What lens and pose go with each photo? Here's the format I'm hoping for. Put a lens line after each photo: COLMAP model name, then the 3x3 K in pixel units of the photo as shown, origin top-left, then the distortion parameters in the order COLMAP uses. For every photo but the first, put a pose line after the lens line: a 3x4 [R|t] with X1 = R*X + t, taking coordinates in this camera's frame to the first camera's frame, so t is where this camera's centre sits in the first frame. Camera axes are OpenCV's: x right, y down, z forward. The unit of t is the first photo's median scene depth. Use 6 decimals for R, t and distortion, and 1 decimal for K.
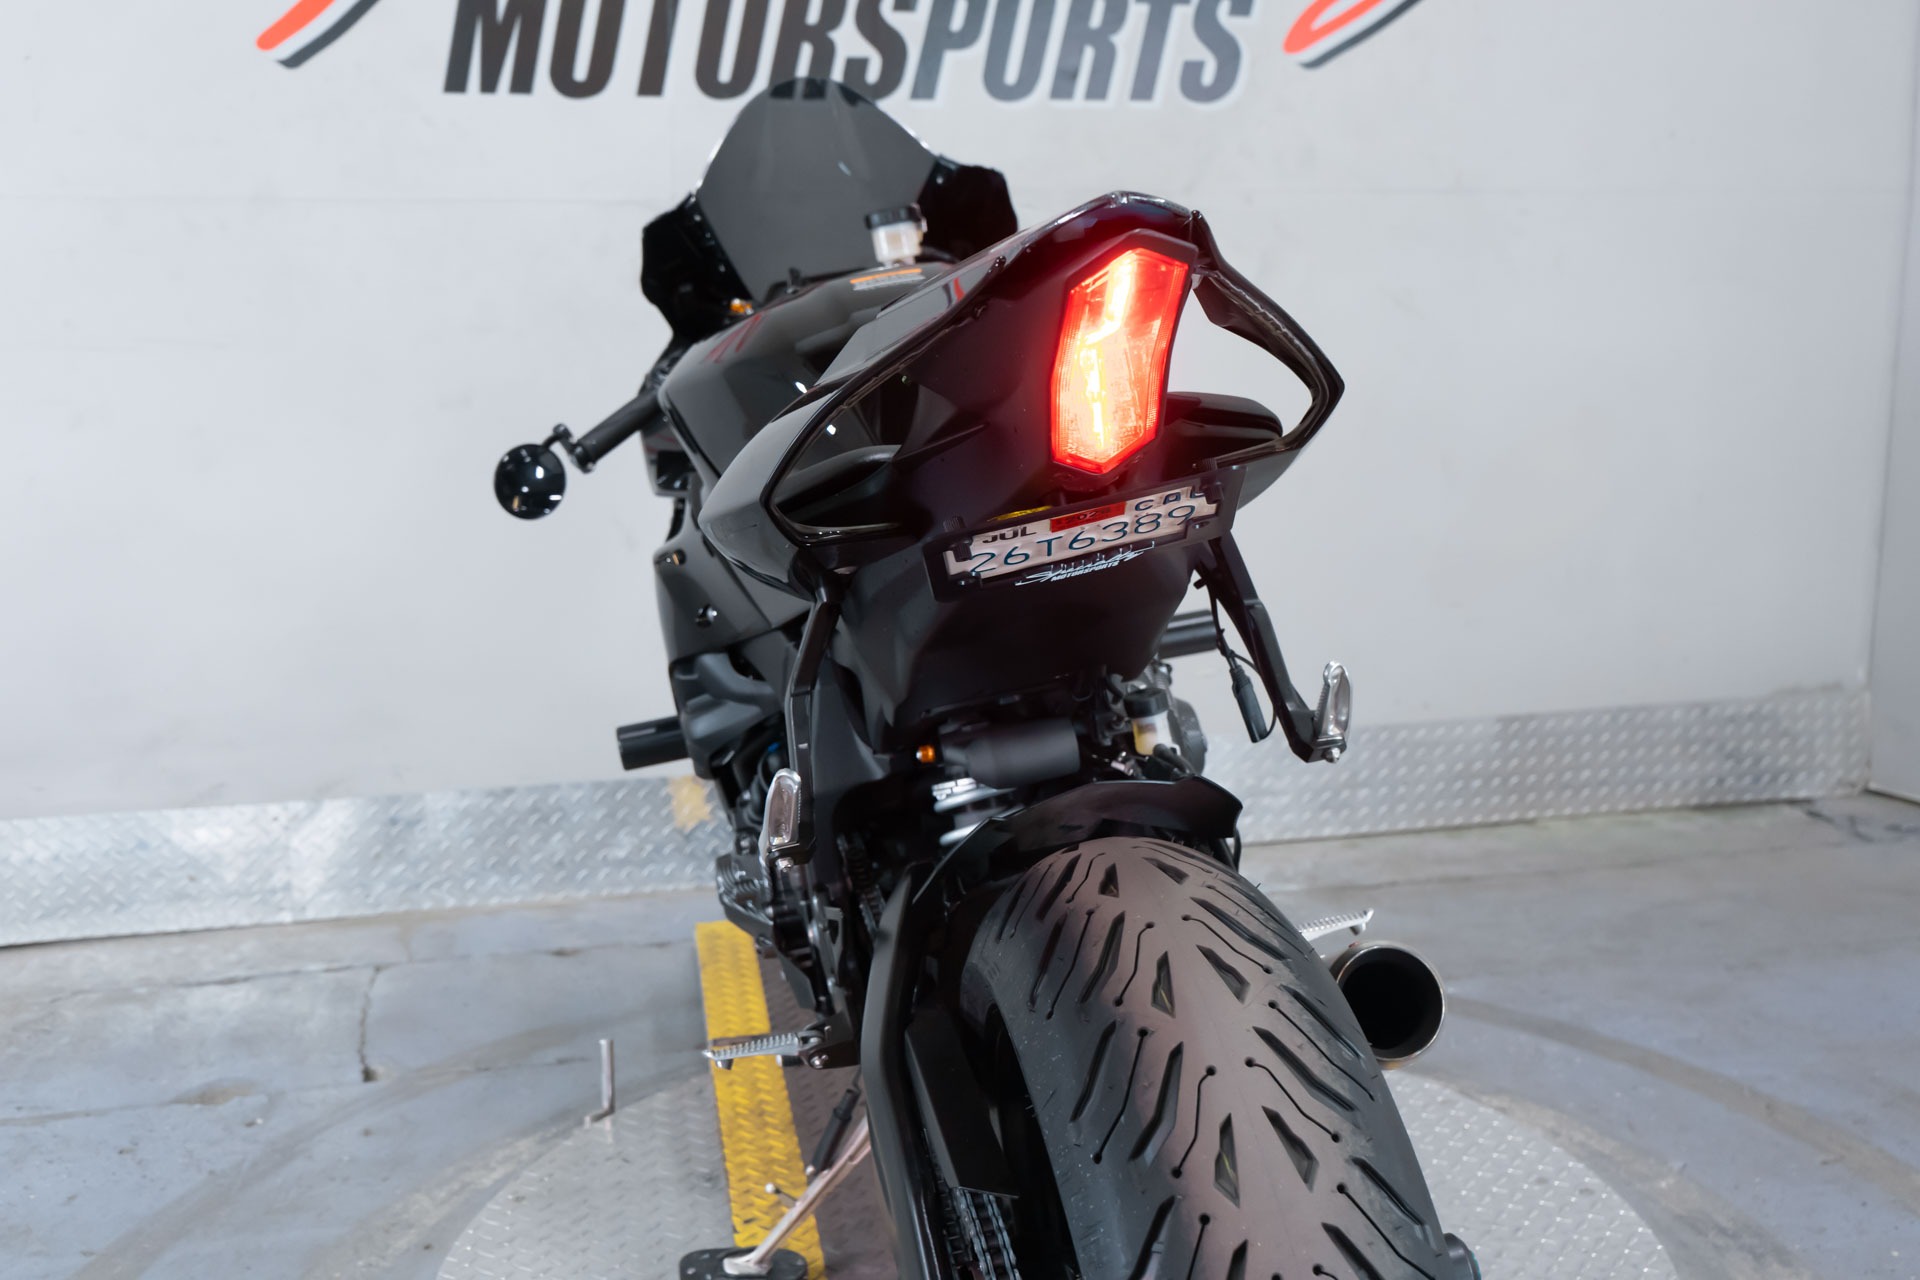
lens RADIAL K [[2023.1, 0, 965.7], [0, 2023.1, 637.3], [0, 0, 1]] dist [0.007144, 0.023540]
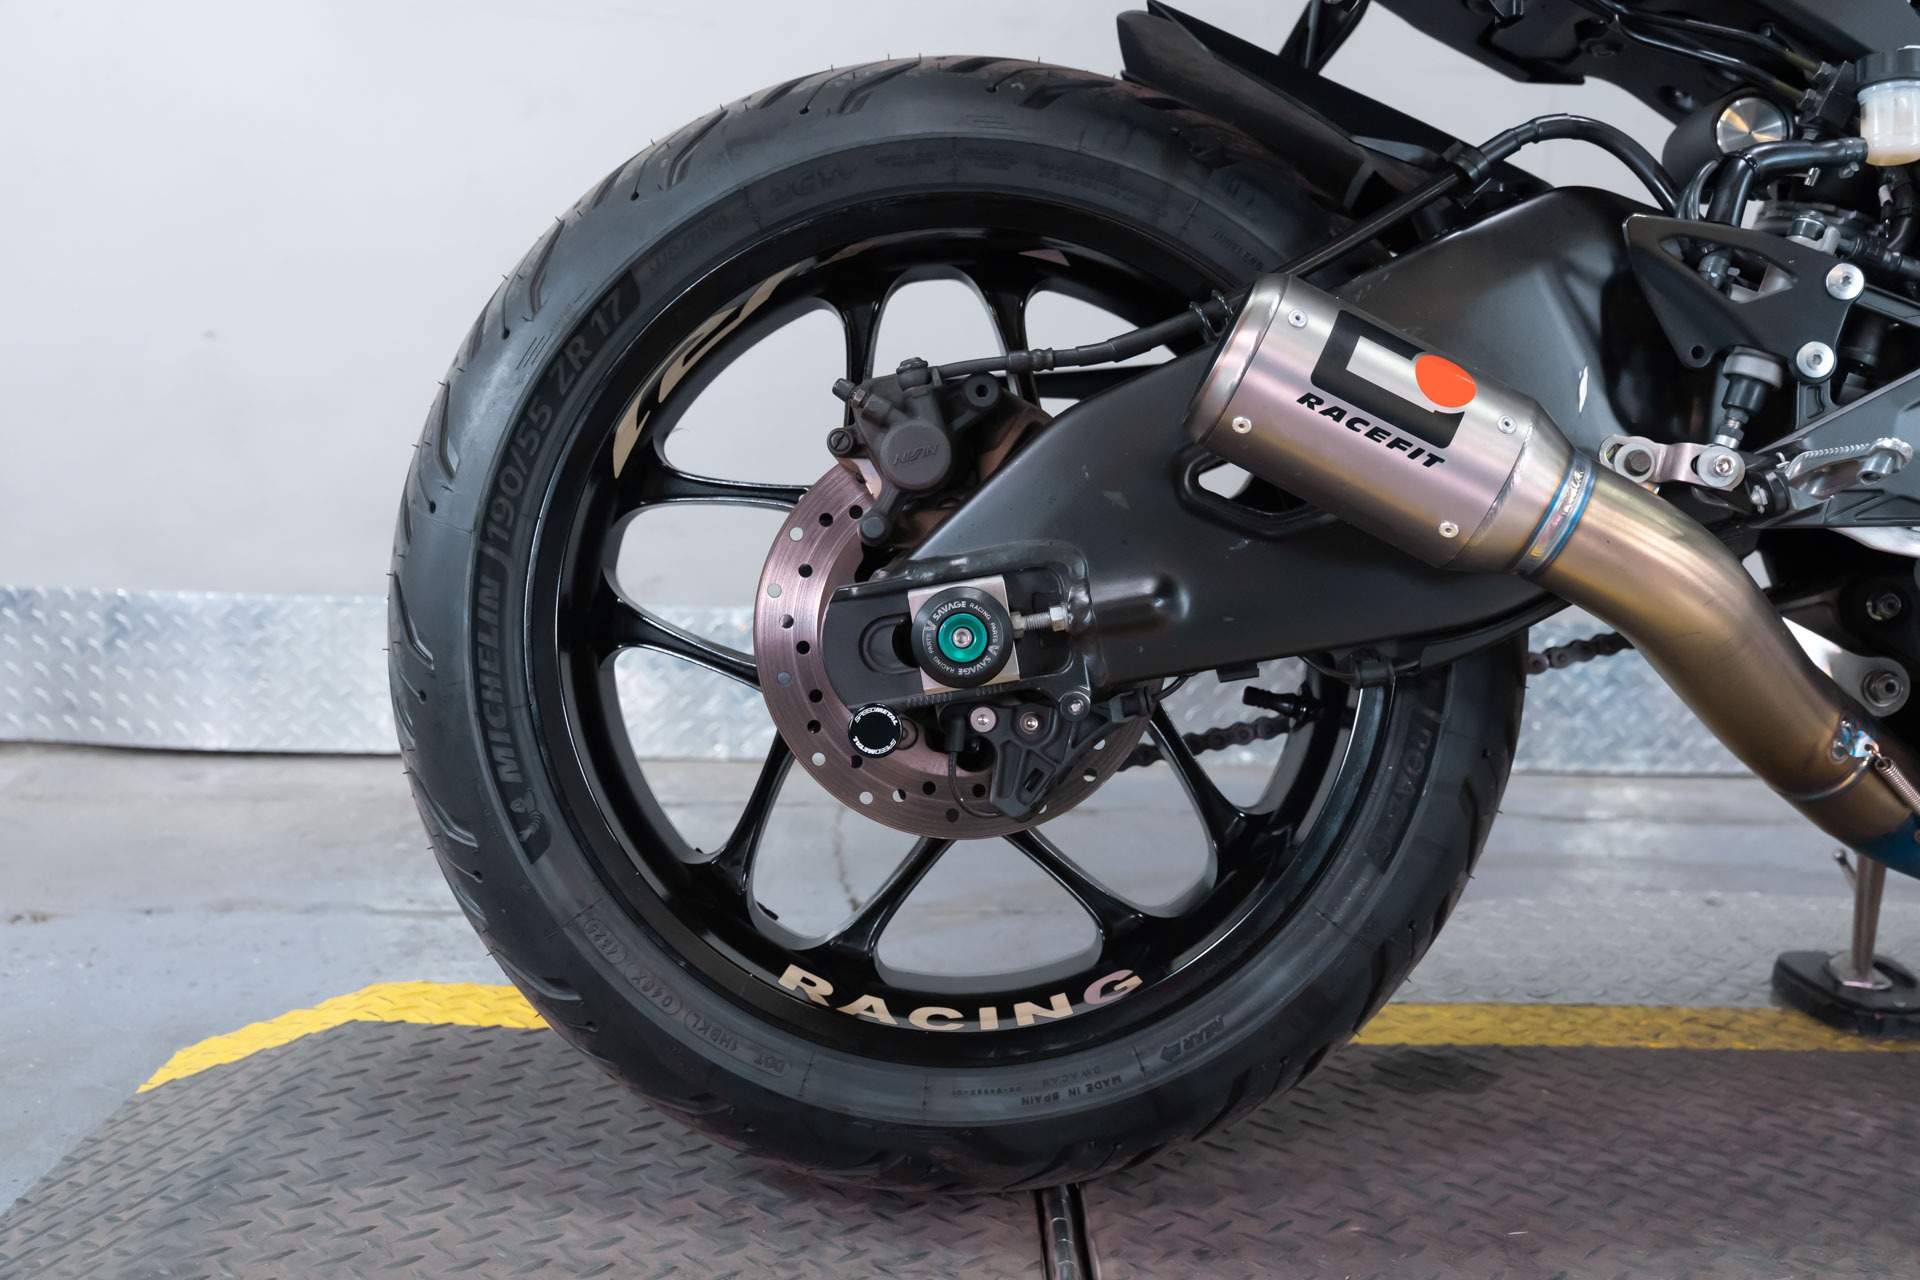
lens RADIAL K [[1979.0, 0, 959.0], [0, 1979.0, 639.3], [0, 0, 1]] dist [0.010041, 0.010741]
pose [[0.987064, 0.067344, -0.145496, -0.130979], [-0.074344, 0.996296, -0.043216, 0.120765], [0.142047, 0.053474, 0.988415, 0.235656]]
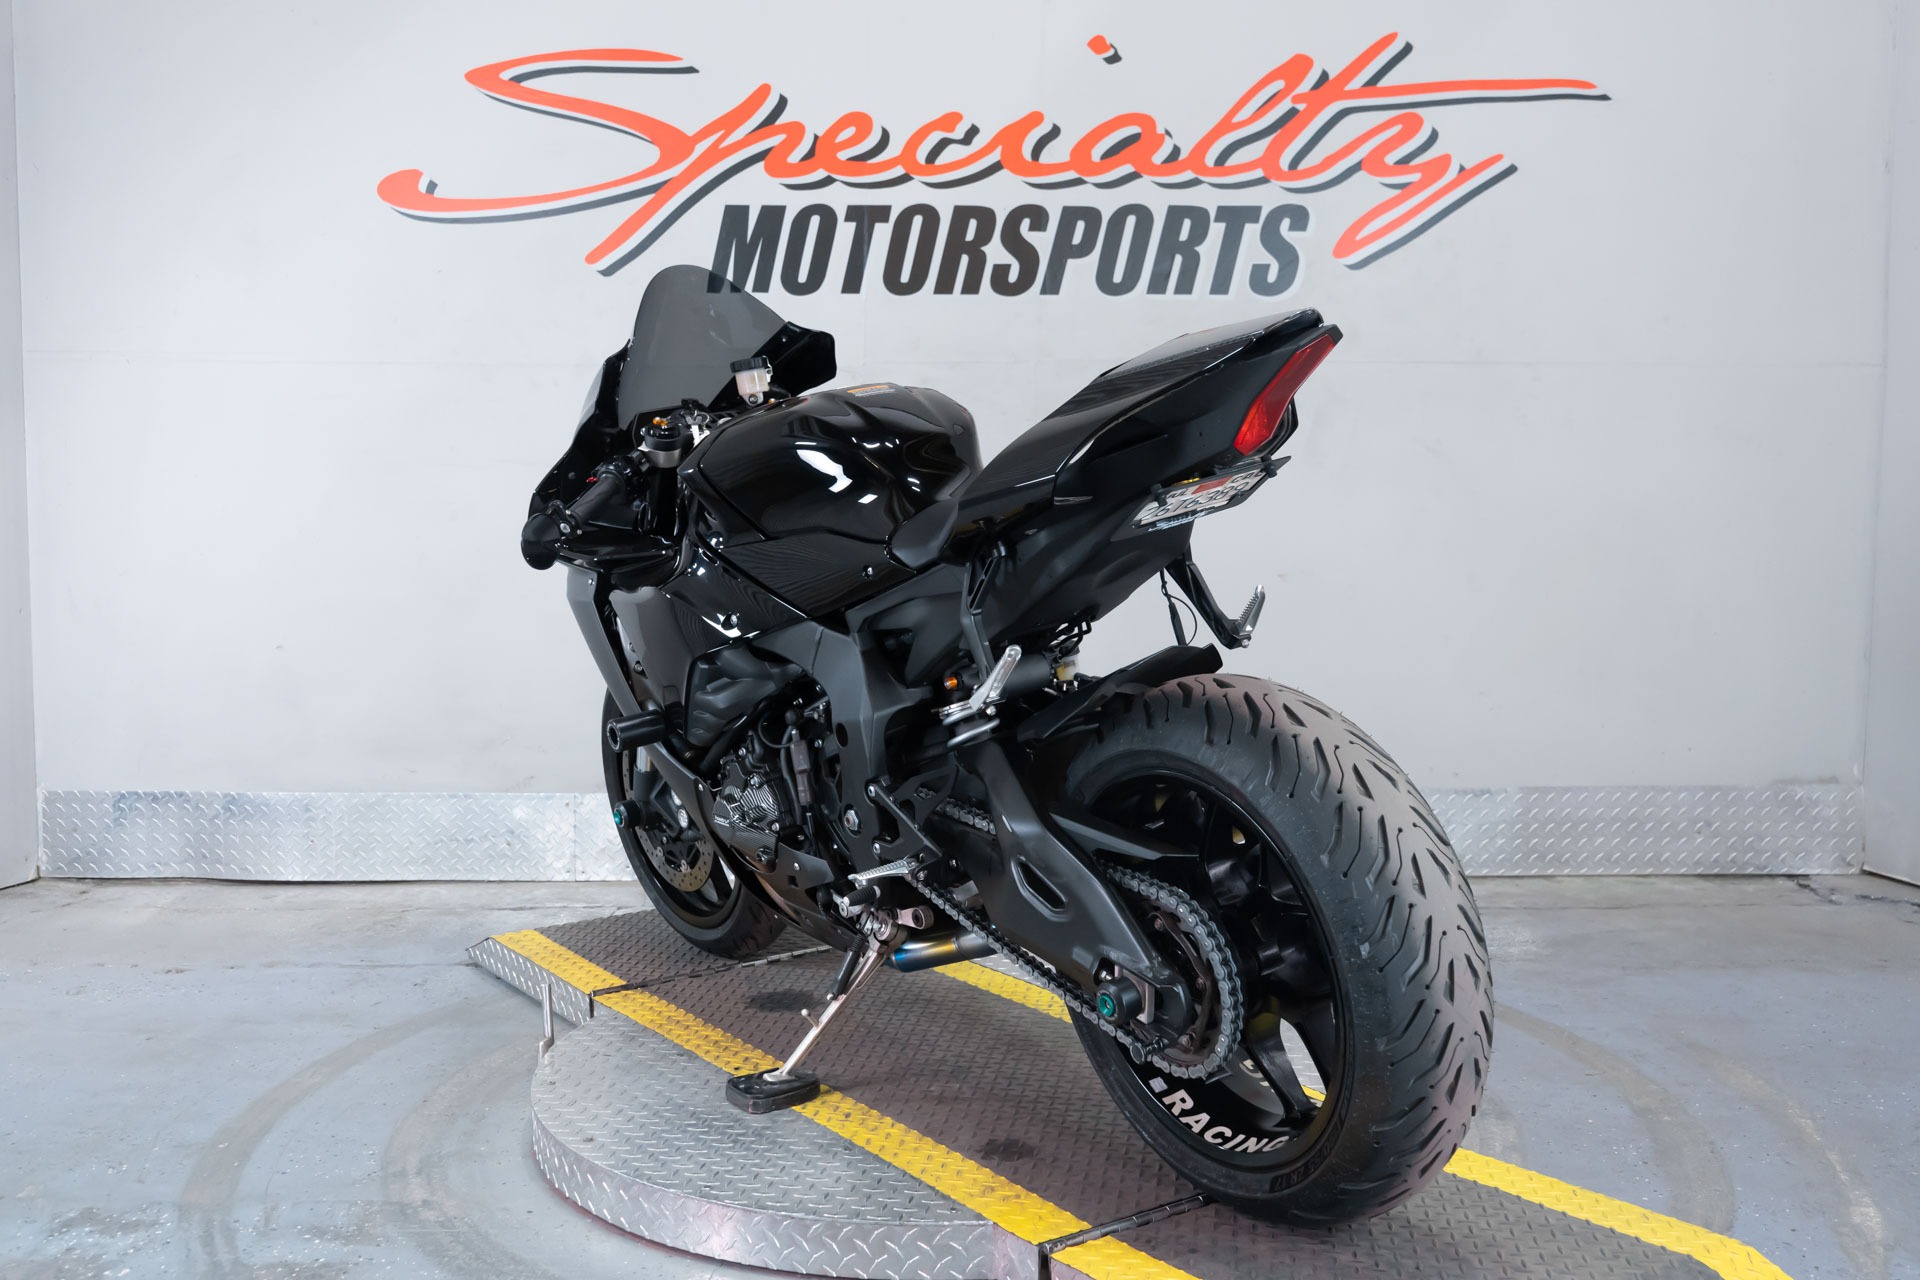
lens RADIAL K [[1926.2, 0, 959.9], [0, 1926.2, 638.0], [0, 0, 1]] dist [0.019626, -0.023194]
pose [[0.974388, 0.032278, -0.222544, 0.212194], [-0.053089, 0.994689, -0.088176, 0.078399], [0.218516, 0.097732, 0.970927, -0.237872]]
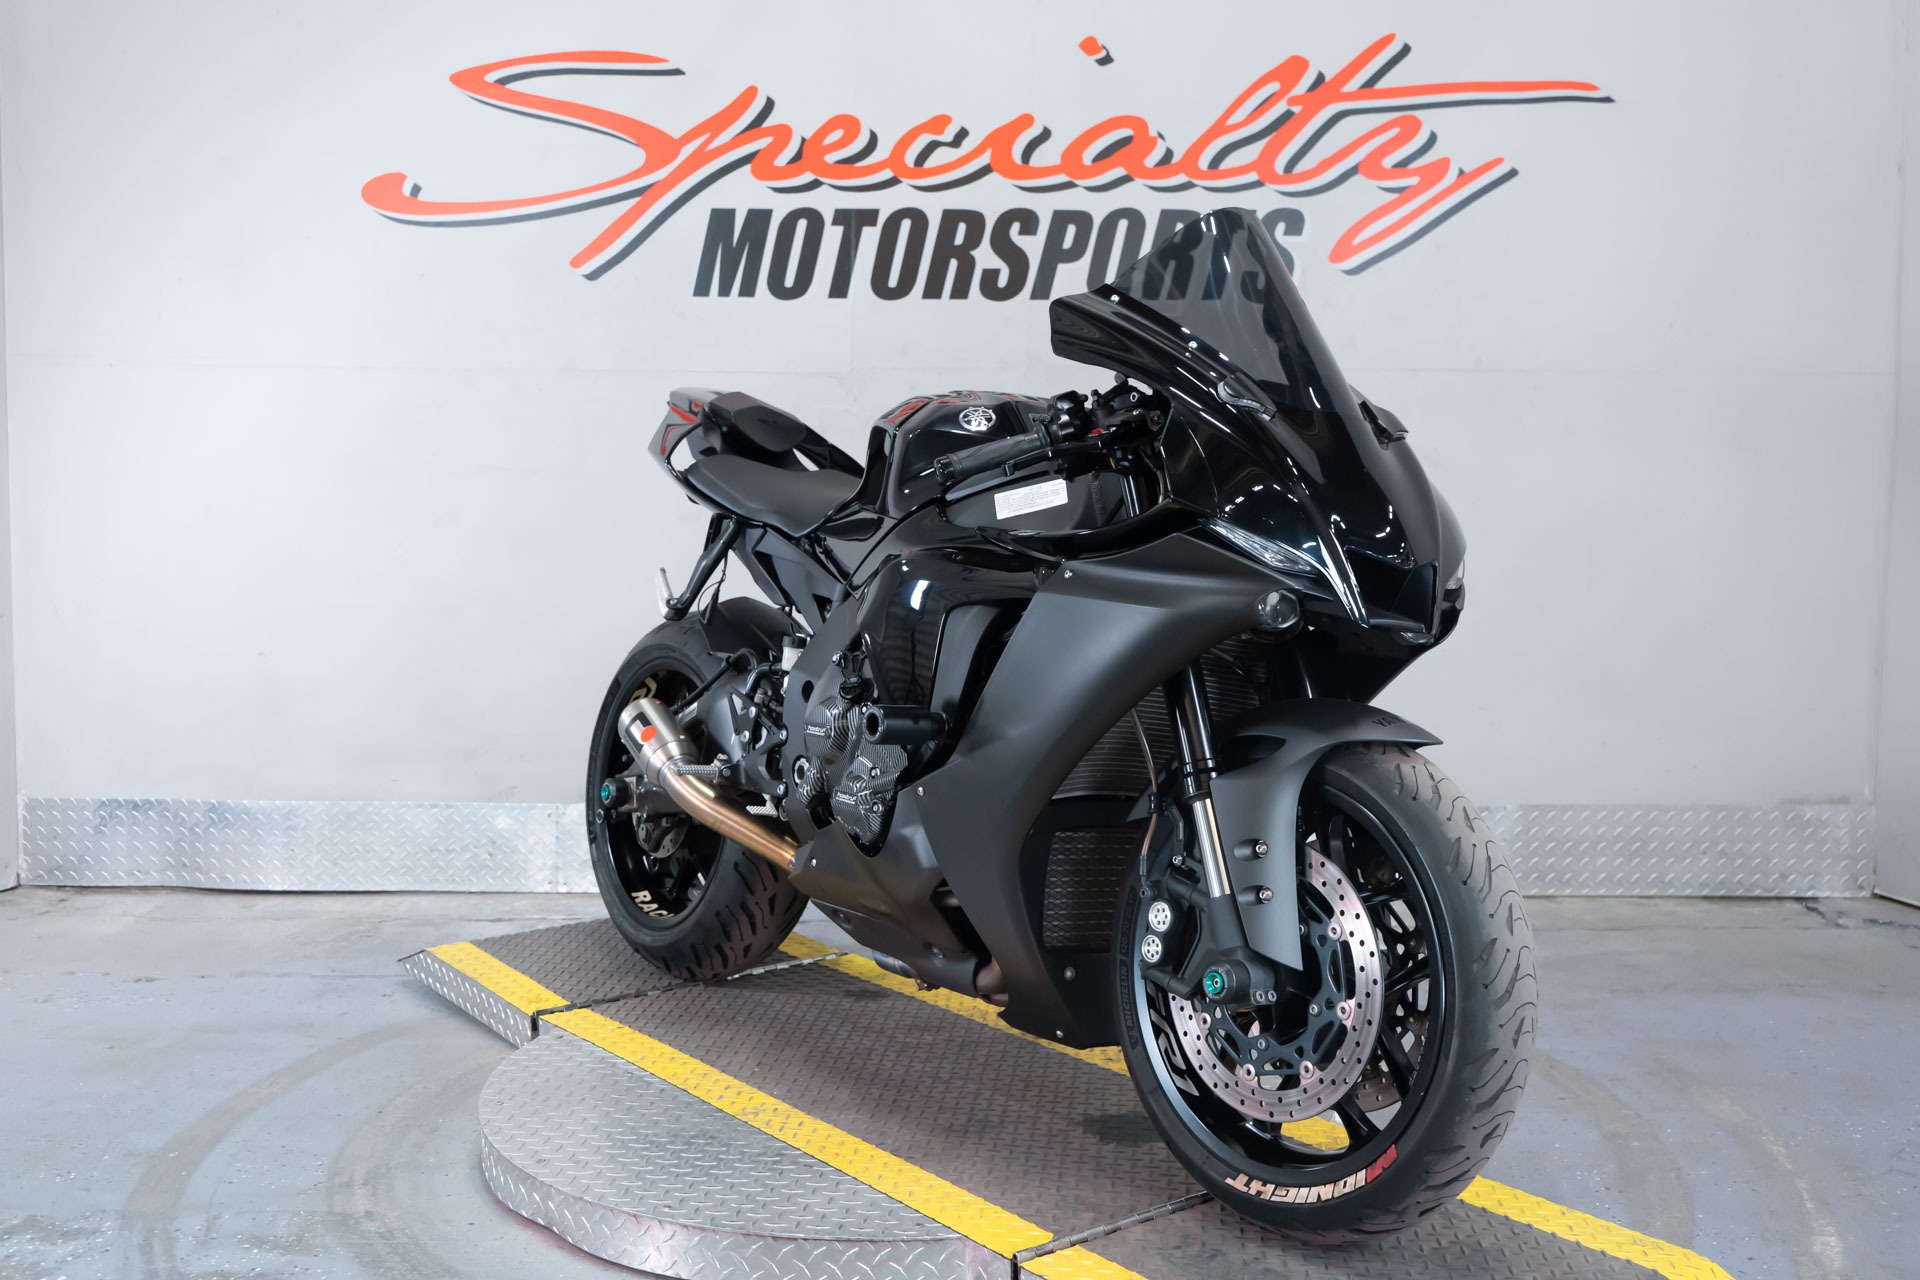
lens RADIAL K [[1979.0, 0, 959.0], [0, 1979.0, 639.3], [0, 0, 1]] dist [0.010041, 0.010741]
pose [[0.969043, 0.036823, -0.244131, 0.250394], [-0.060882, 0.993919, -0.091748, 0.077418], [0.239268, 0.103771, 0.965392, -0.240943]]
